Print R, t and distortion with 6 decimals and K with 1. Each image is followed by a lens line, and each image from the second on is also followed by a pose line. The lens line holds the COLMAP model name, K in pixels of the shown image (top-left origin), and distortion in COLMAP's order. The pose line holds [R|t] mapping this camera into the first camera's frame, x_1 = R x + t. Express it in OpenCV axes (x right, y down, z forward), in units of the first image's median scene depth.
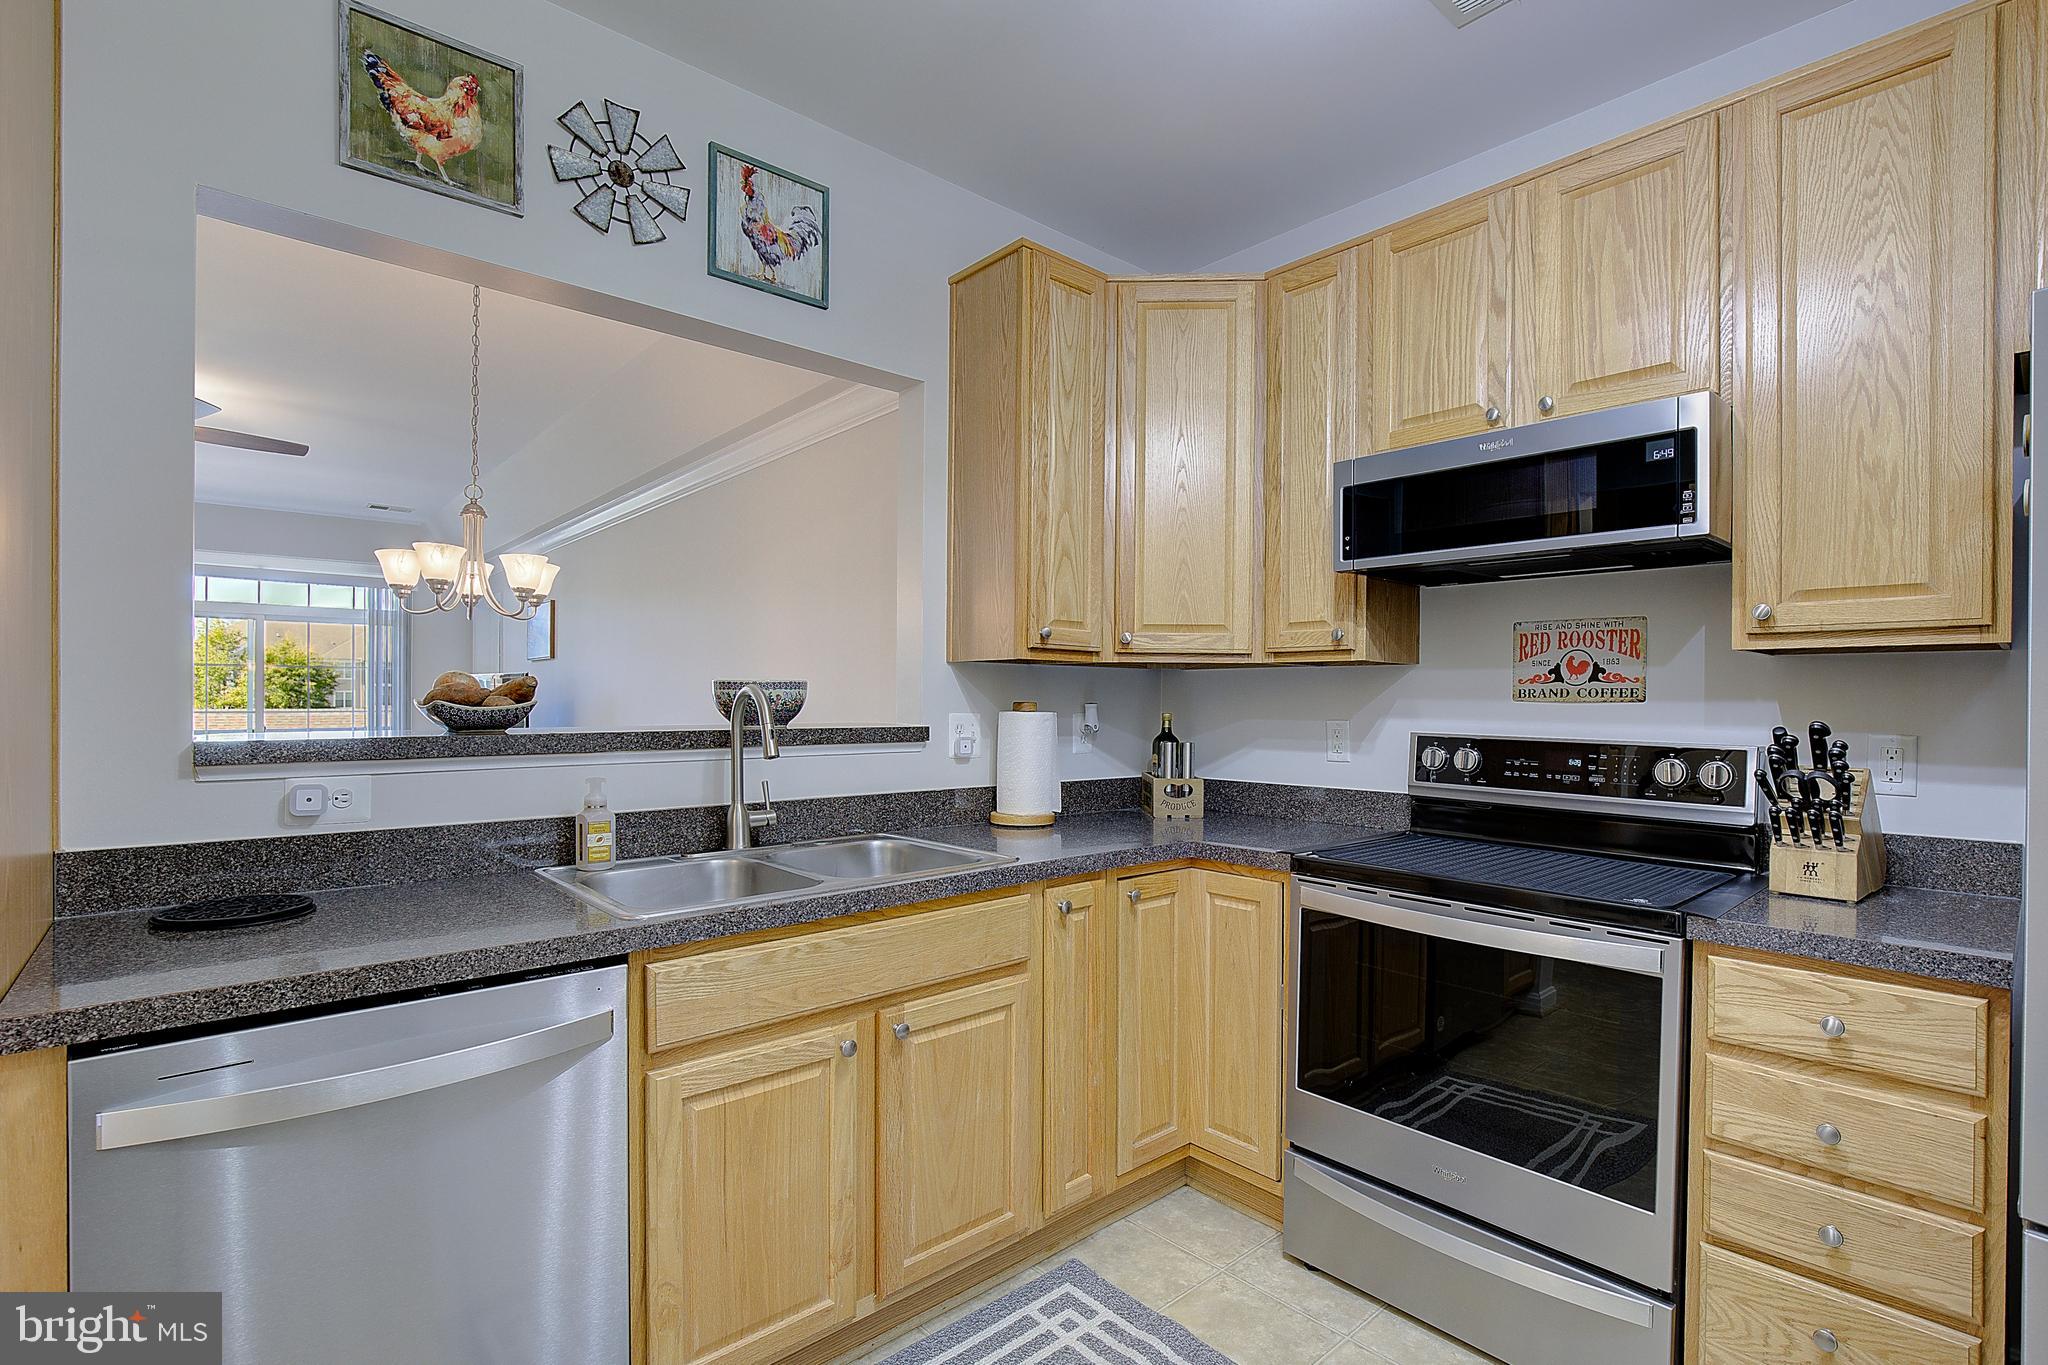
lens RADIAL K [[942.3, 0, 1040.6], [0, 942.3, 701.3], [0, 0, 1]] dist [-0.034266, 0.006332]
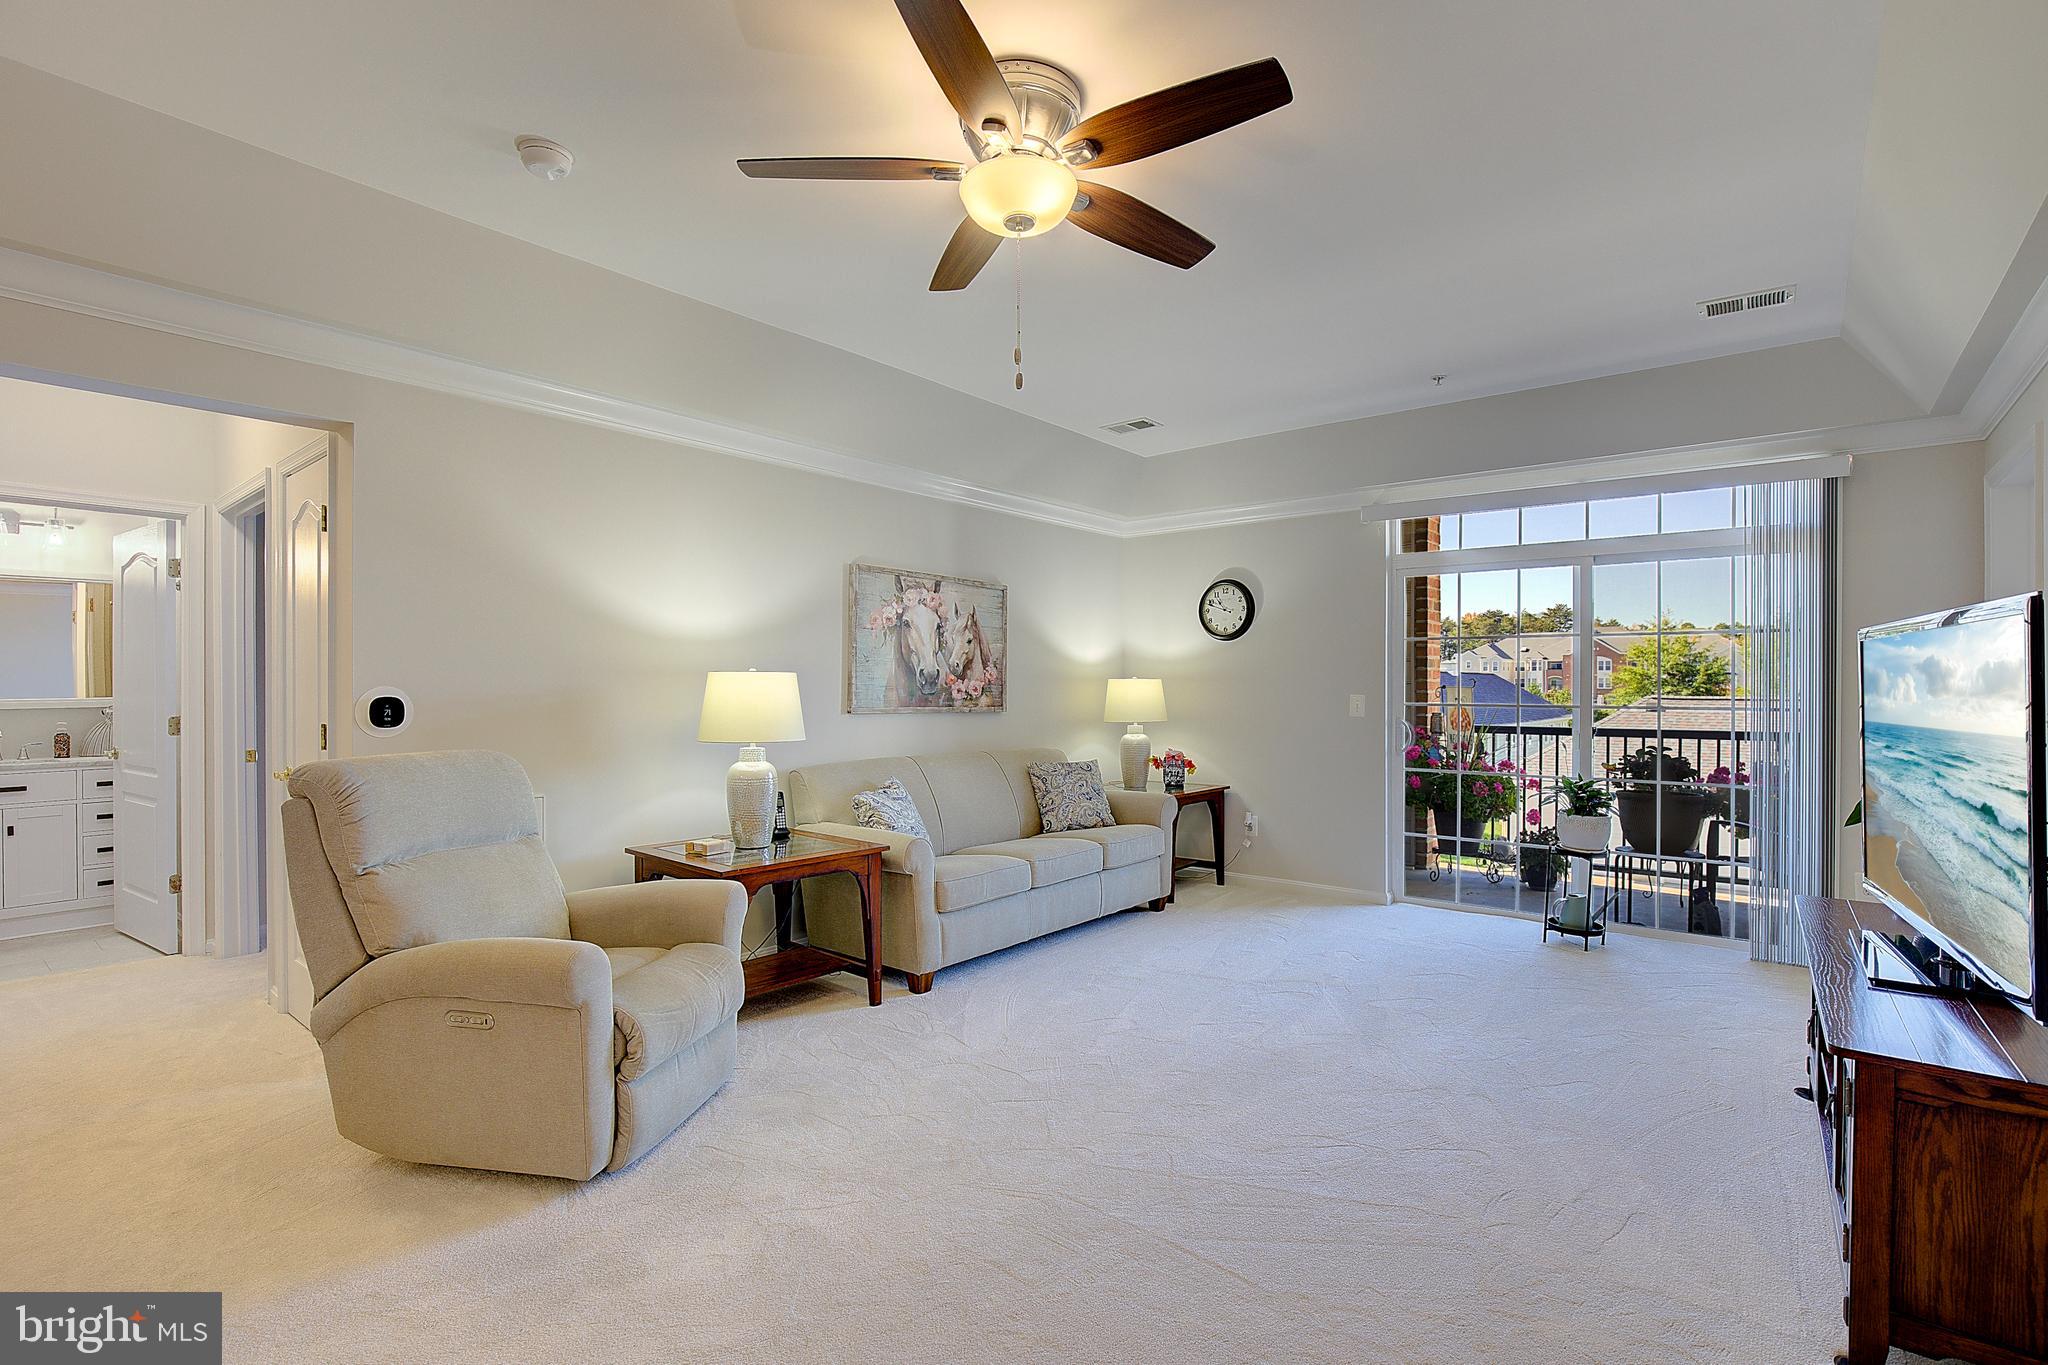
lens RADIAL K [[942.3, 0, 1027.8], [0, 942.3, 677.2], [0, 0, 1]] dist [-0.034266, 0.006332]
pose [[0.144846, -0.010519, -0.989398, -0.919301], [-0.000430, 0.999943, -0.010694, -0.002264], [0.989454, 0.001974, 0.144833, 1.872936]]
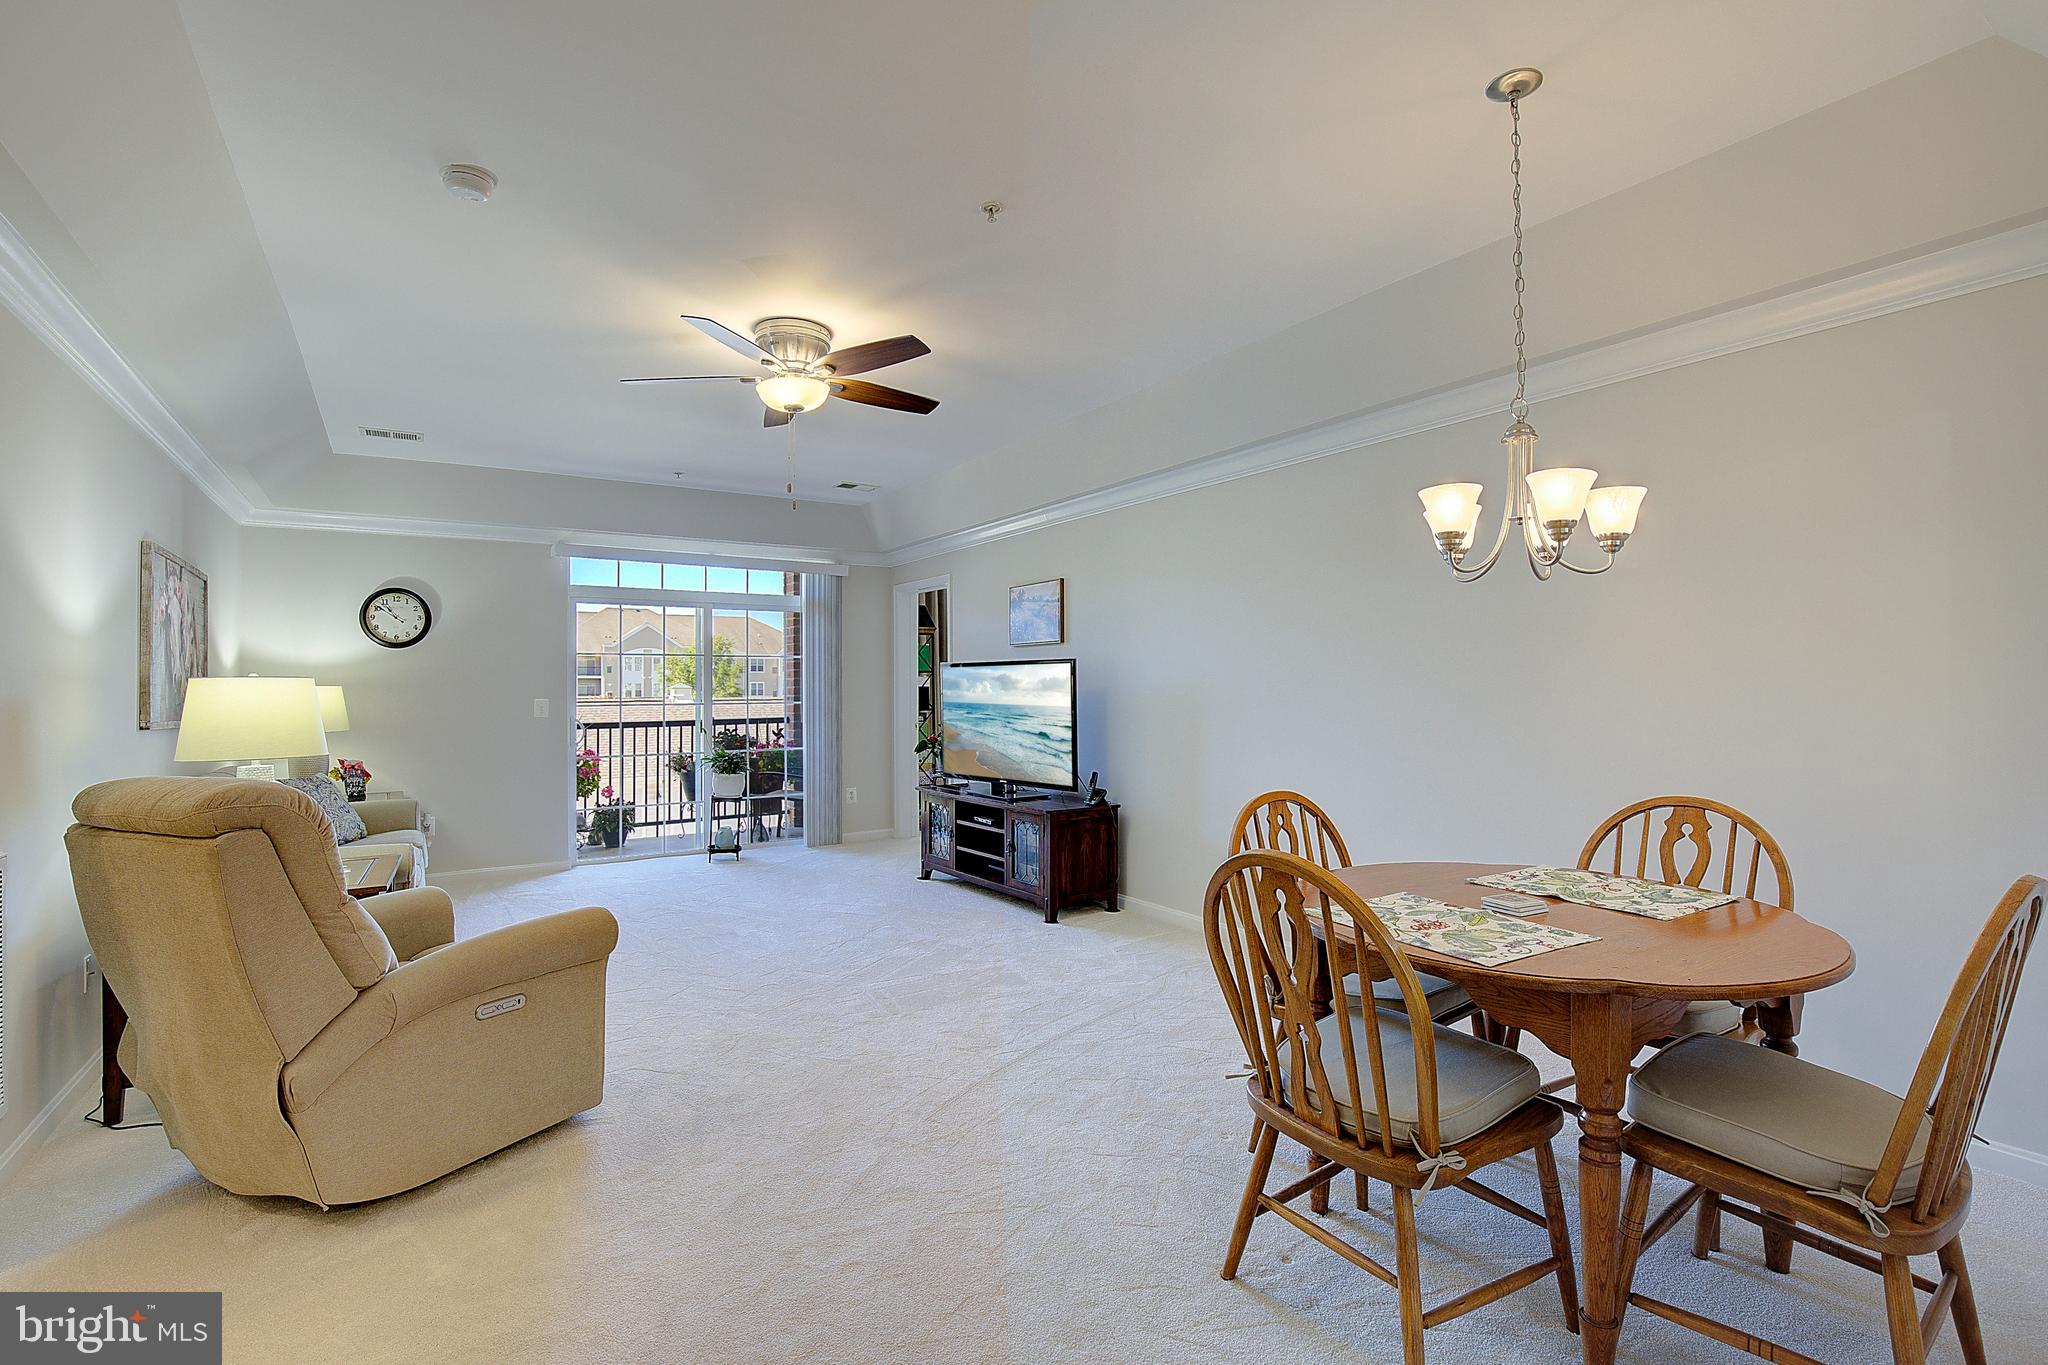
lens RADIAL K [[942.3, 0, 1042.7], [0, 942.3, 670.1], [0, 0, 1]] dist [-0.034266, 0.006332]
pose [[0.986683, -0.010877, -0.162291, -1.245869], [0.007806, 0.999779, -0.019544, -0.006080], [0.162468, 0.018017, 0.986549, 0.318216]]
